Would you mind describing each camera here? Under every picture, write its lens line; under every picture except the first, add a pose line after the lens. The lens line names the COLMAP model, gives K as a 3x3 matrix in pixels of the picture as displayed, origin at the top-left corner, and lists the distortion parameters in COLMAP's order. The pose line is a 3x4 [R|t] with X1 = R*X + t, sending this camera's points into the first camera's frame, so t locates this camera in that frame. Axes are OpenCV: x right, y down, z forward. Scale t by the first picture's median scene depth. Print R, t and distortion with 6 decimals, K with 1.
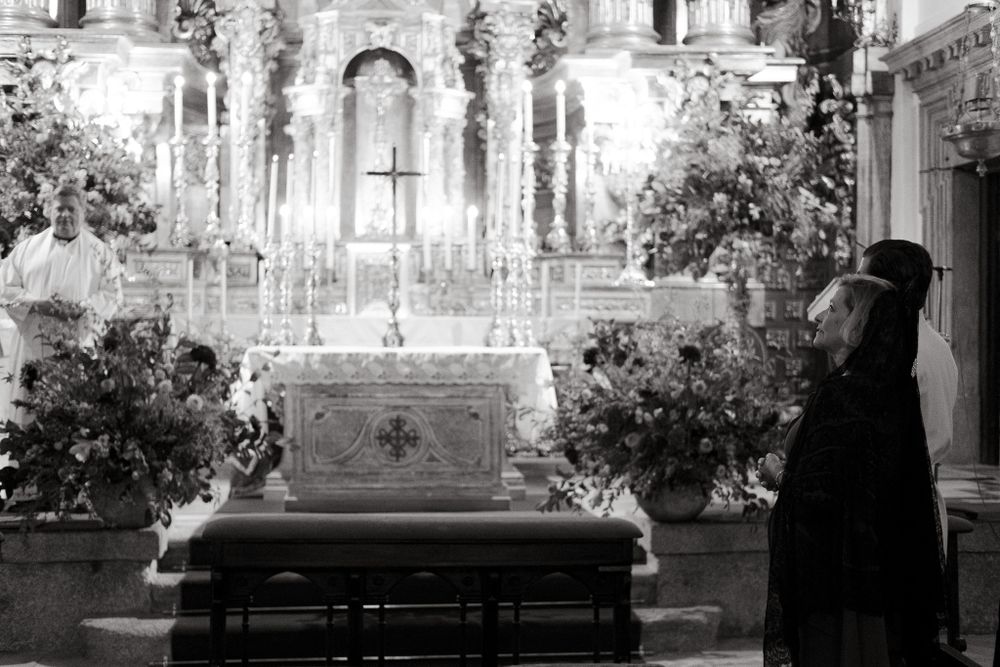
lens RADIAL K [[1579.5, 0, 501.2], [0, 1579.5, 316.0], [0, 0, 1]] dist [-0.199445, 1.662129]
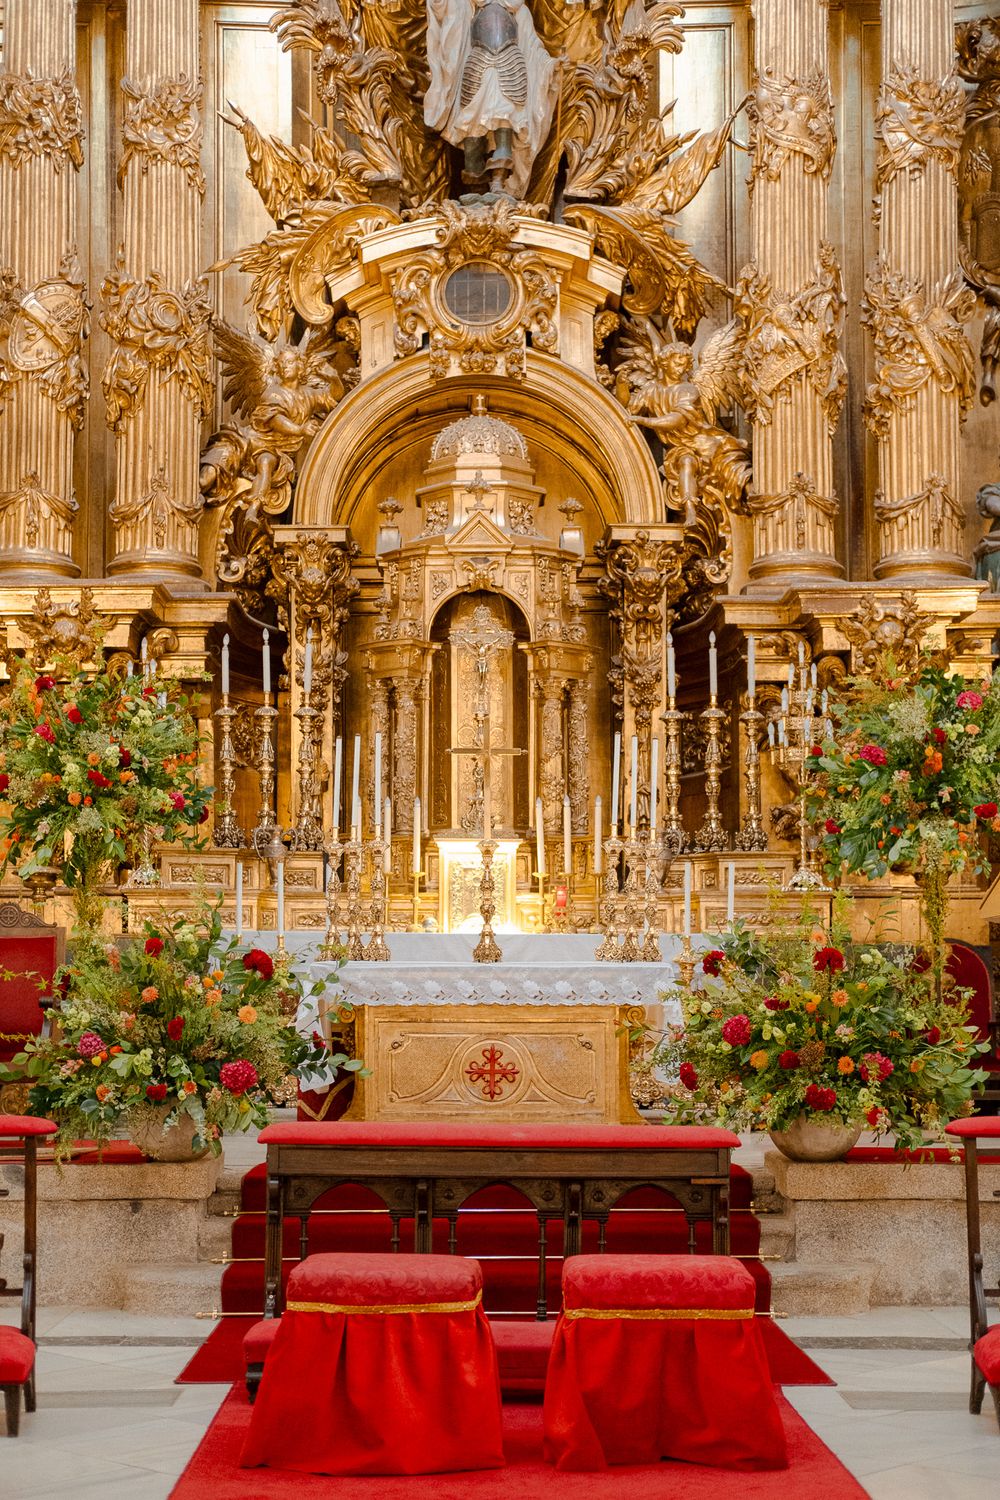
lens RADIAL K [[2369.2, 0, 439.3], [0, 2369.2, 807.4], [0, 0, 1]] dist [-0.199445, 1.662129]
pose [[0.994121, -0.009803, -0.107832, 0.035124], [0.002449, 0.997674, -0.068124, 0.020567], [0.108249, 0.067459, 0.991832, -0.197175]]
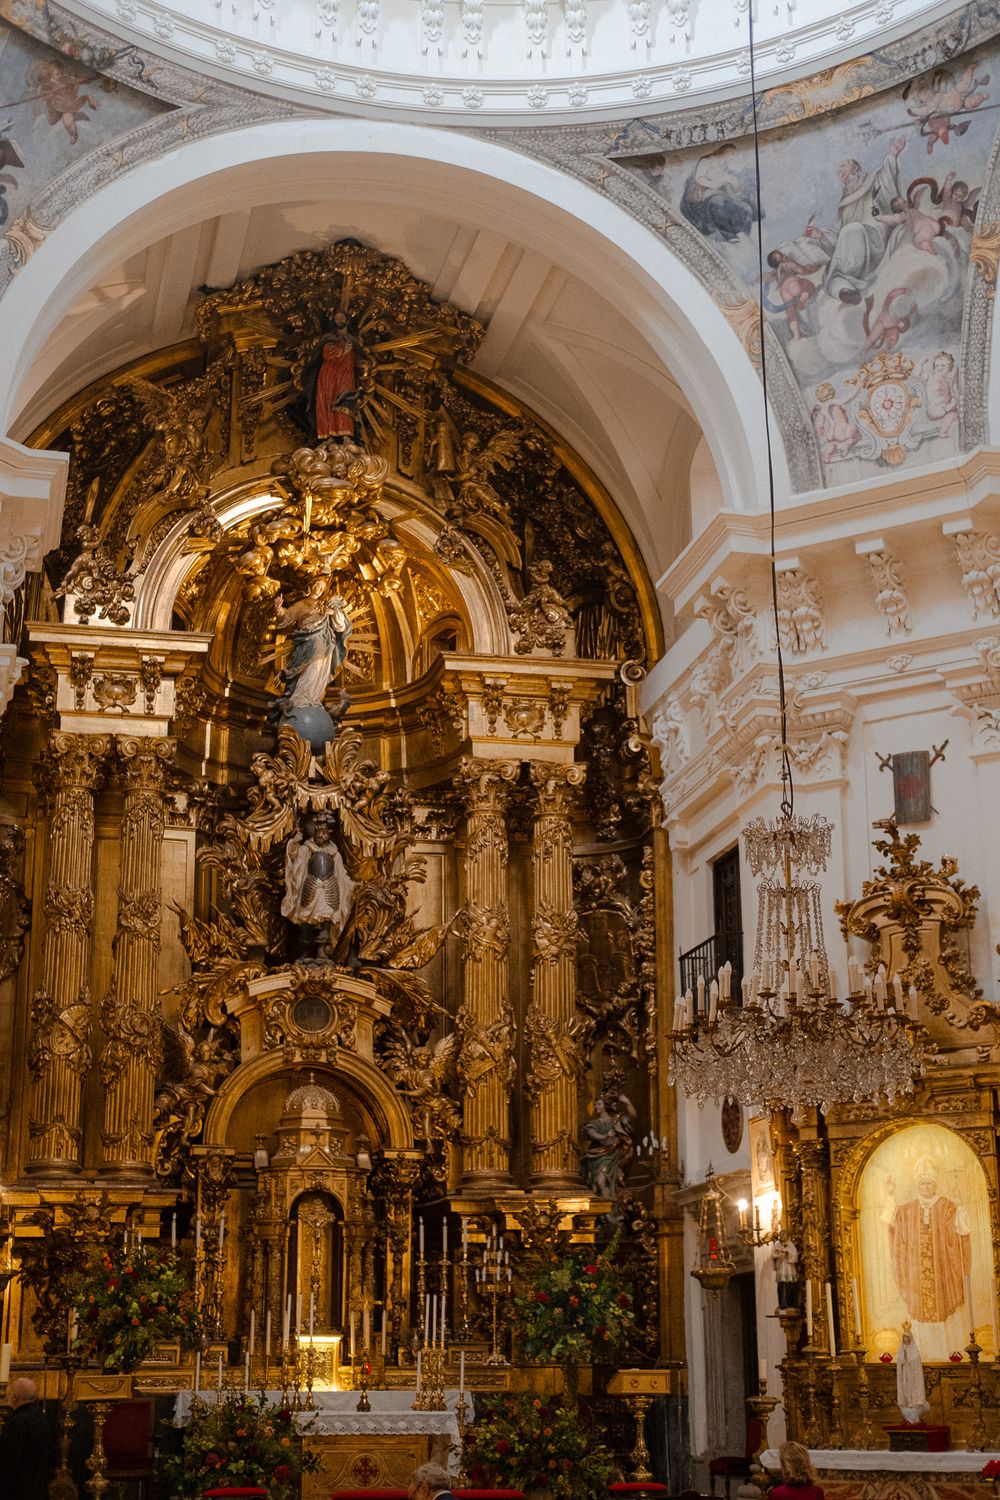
lens RADIAL K [[2283.8, 0, 500.0], [0, 2283.8, 750.0], [0, 0, 1]] dist [-0.453635, 3.576584]
pose [[0.993633, 0.026977, 0.109386, -0.177777], [0.003473, 0.963114, -0.269072, -0.009602], [-0.112610, 0.267739, 0.956888, -1.279237]]
